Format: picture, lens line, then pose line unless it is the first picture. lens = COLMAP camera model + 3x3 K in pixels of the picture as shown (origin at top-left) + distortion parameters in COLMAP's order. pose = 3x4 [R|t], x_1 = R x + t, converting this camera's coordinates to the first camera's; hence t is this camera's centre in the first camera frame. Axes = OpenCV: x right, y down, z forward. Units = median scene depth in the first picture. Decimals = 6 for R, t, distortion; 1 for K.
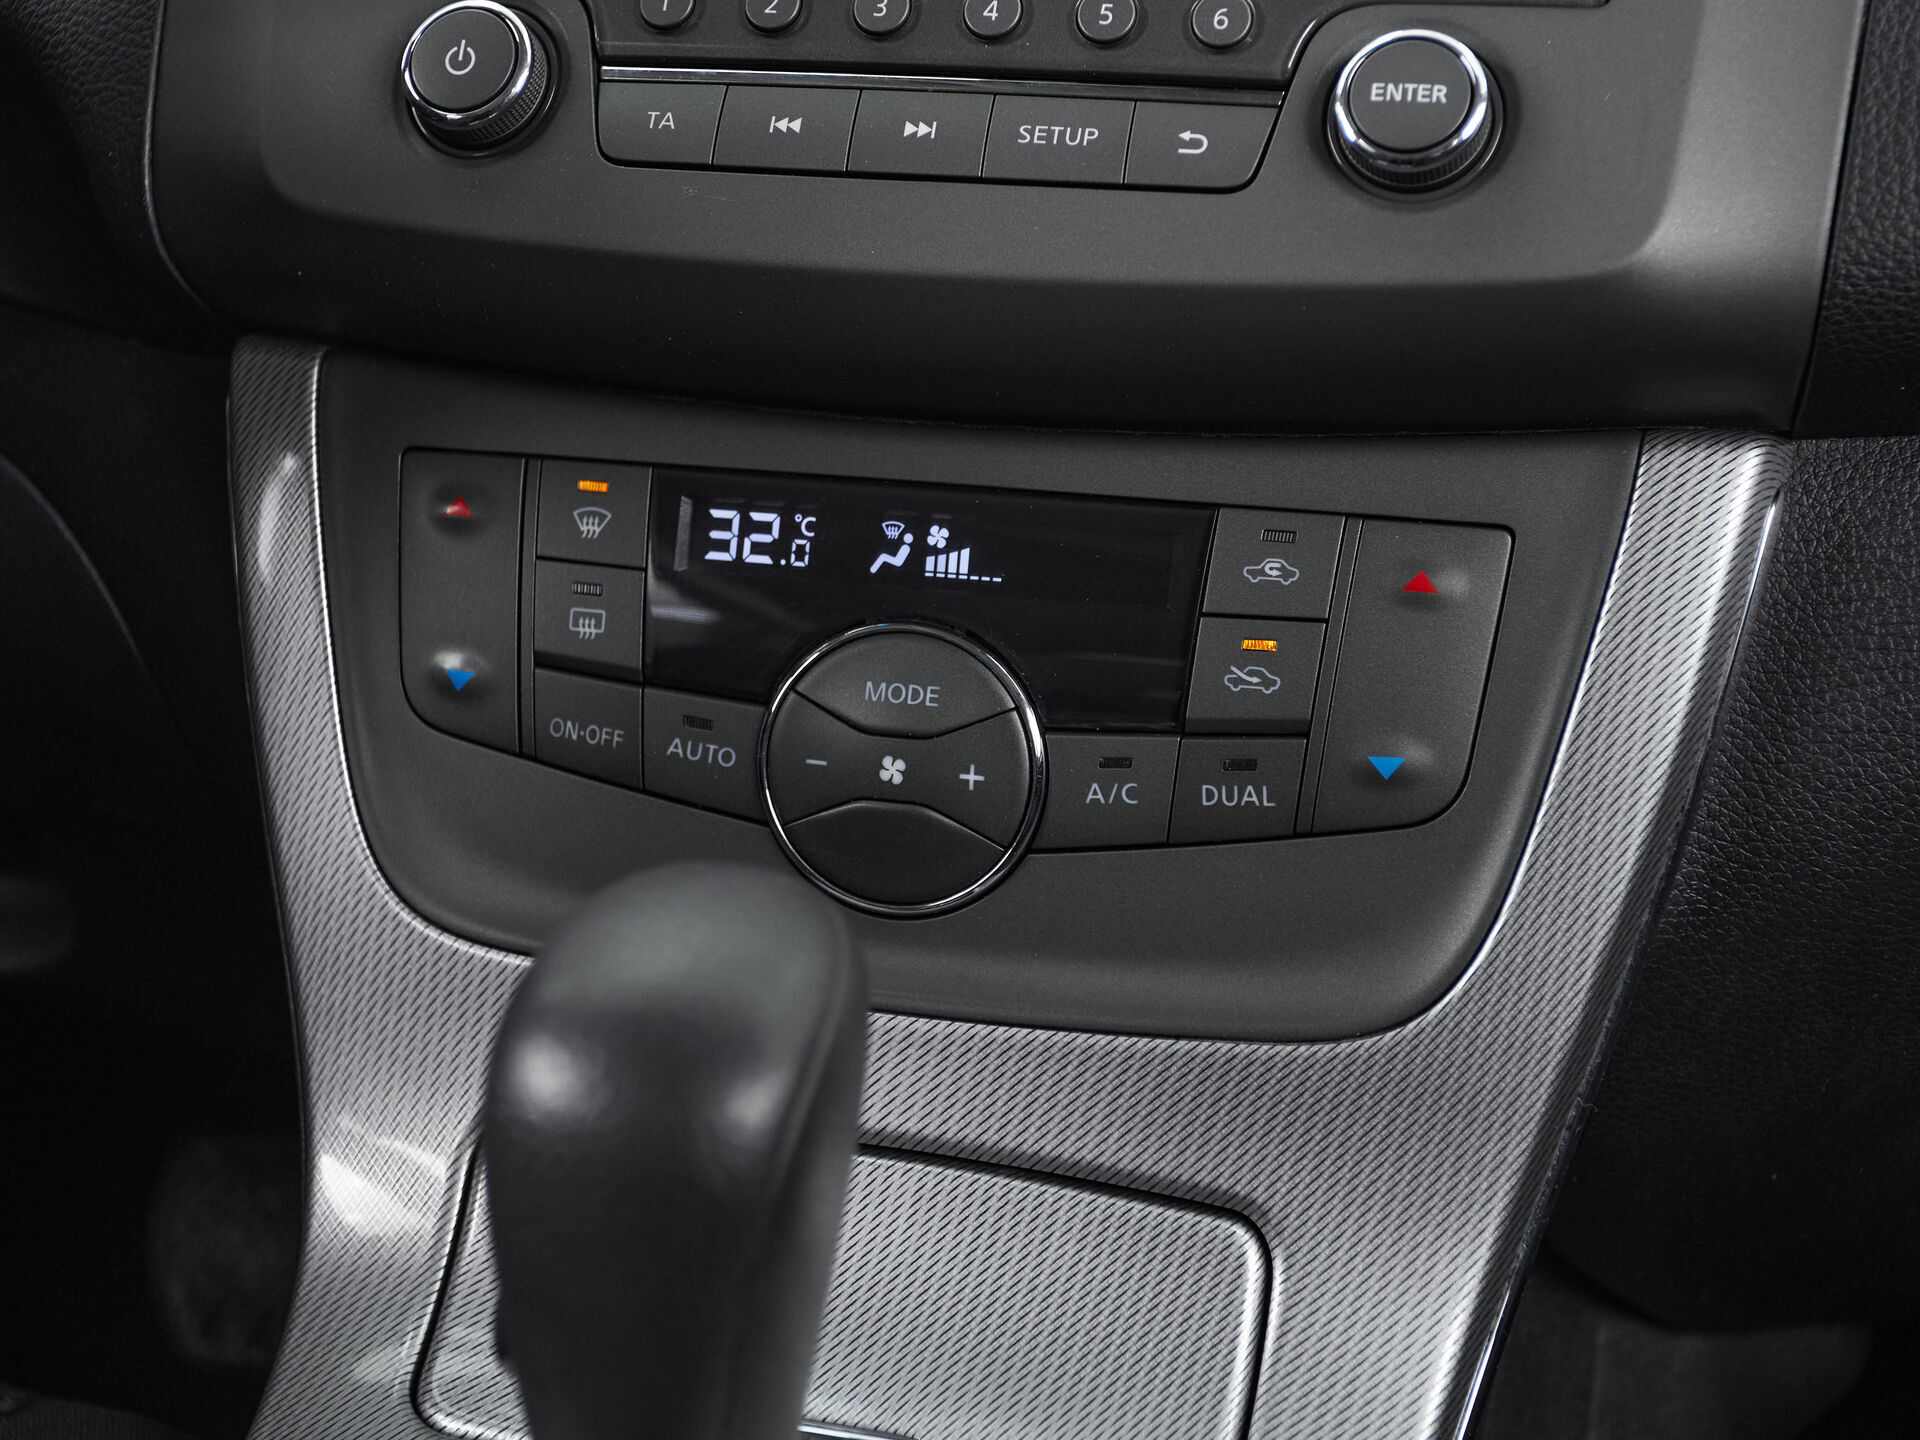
lens RADIAL K [[2986.8, 0, 896.6], [0, 2986.8, 588.4], [0, 0, 1]] dist [0.036281, 0.000000]
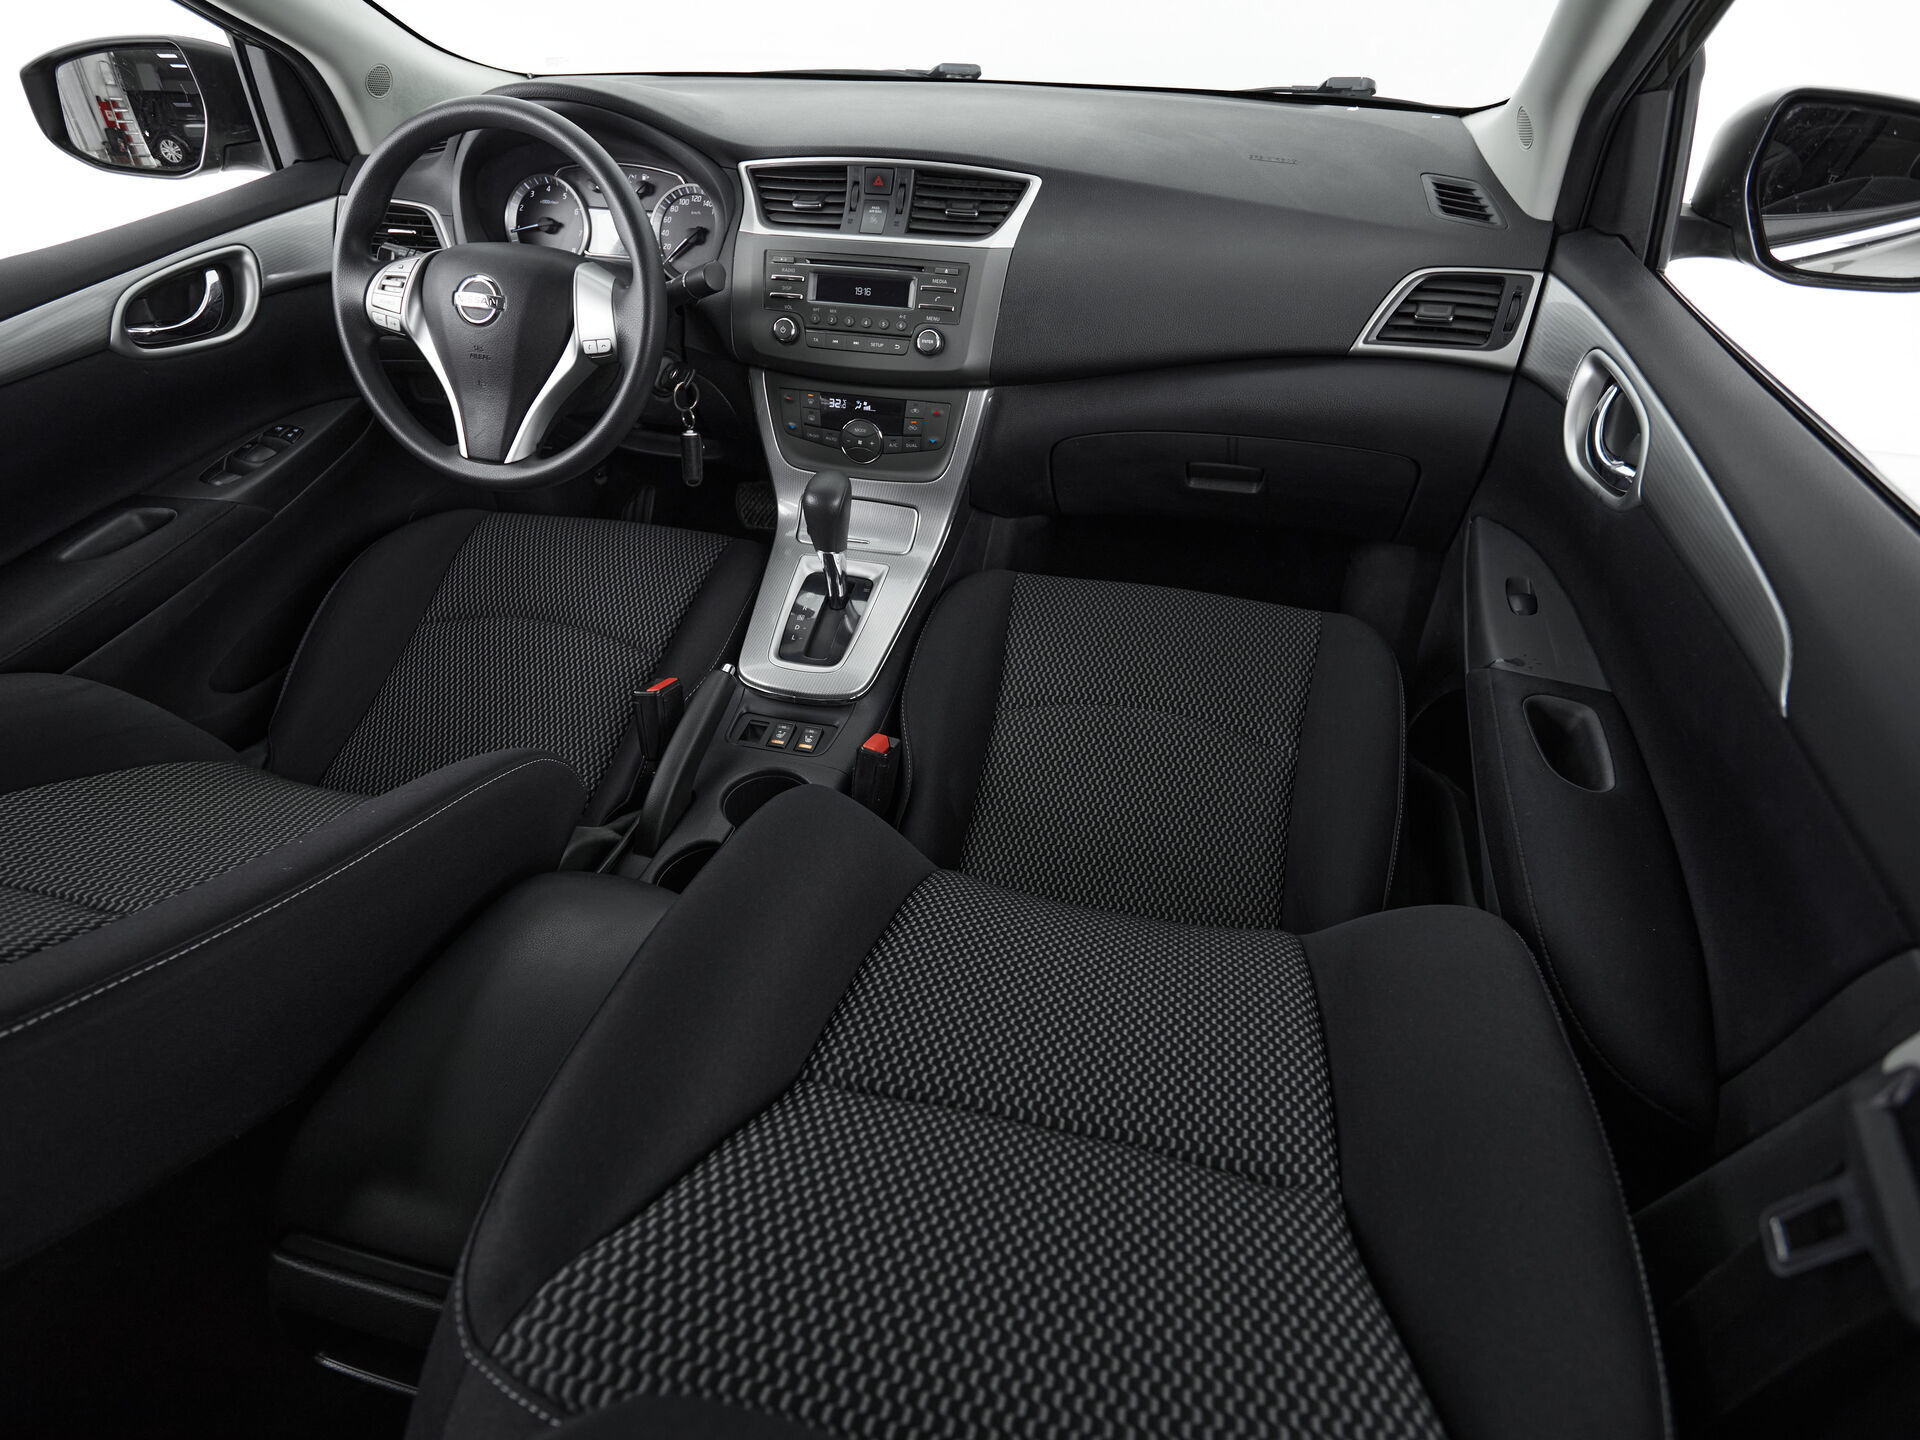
lens RADIAL K [[1006.9, 0, 950.8], [0, 1006.9, 722.0], [0, 0, 1]] dist [-0.004118, 0.001099]
pose [[0.999449, -0.033180, -0.000965, 0.180382], [0.030125, 0.894452, 0.446149, -0.370736], [-0.013940, -0.445932, 0.894958, -1.260229]]
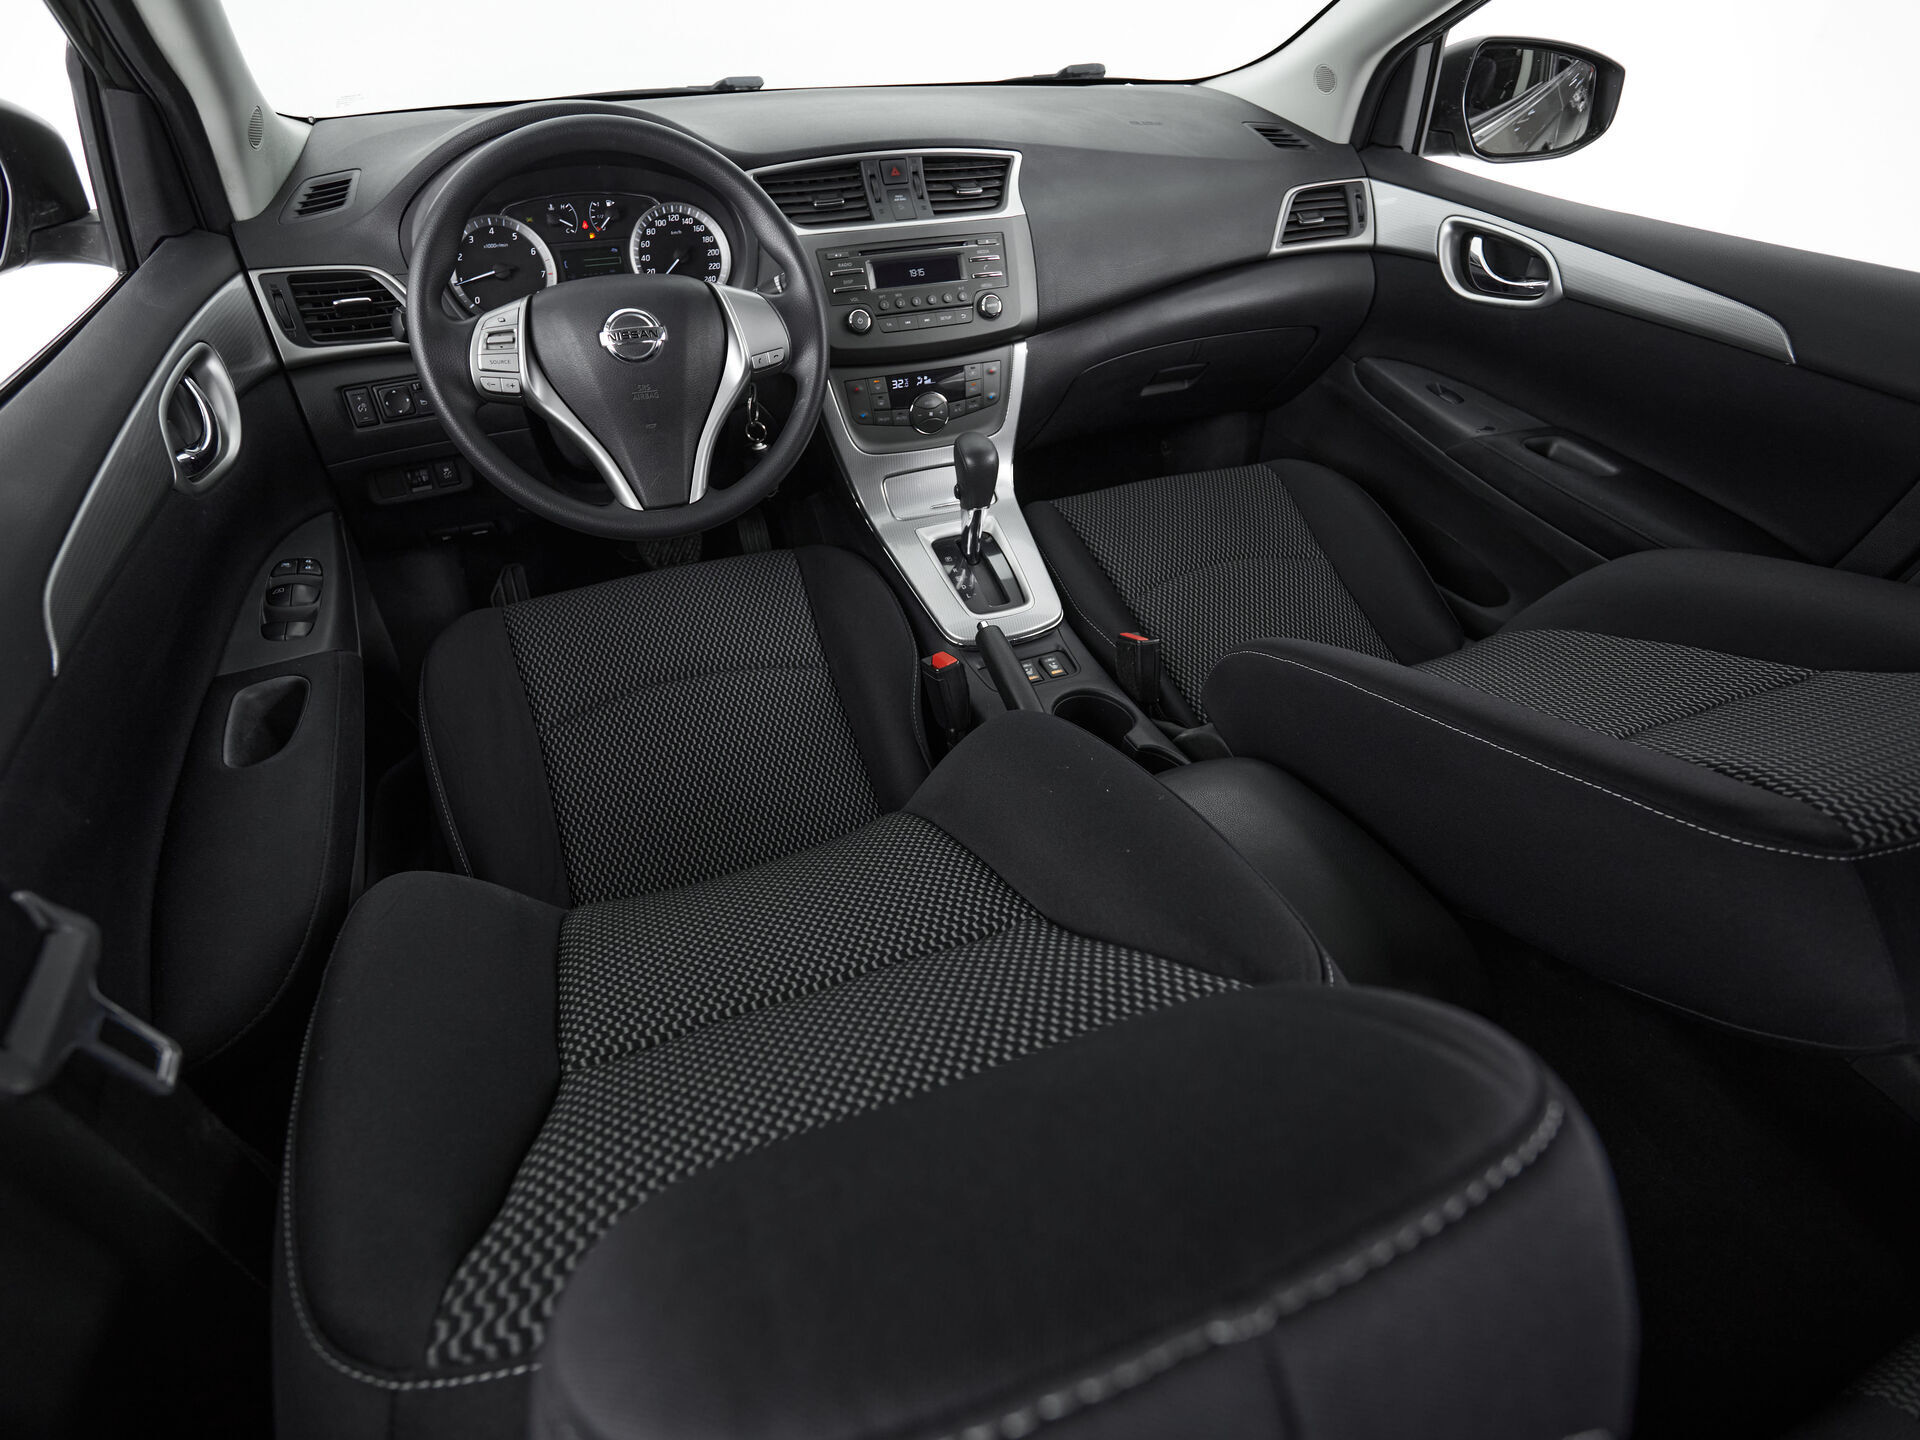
lens RADIAL K [[1006.9, 0, 962.2], [0, 1006.9, 717.3], [0, 0, 1]] dist [-0.004118, 0.001099]
pose [[0.797803, -0.388064, 0.461430, -1.316003], [0.149687, 0.868852, 0.471901, -0.427101], [-0.584042, -0.307414, 0.751260, -1.050309]]
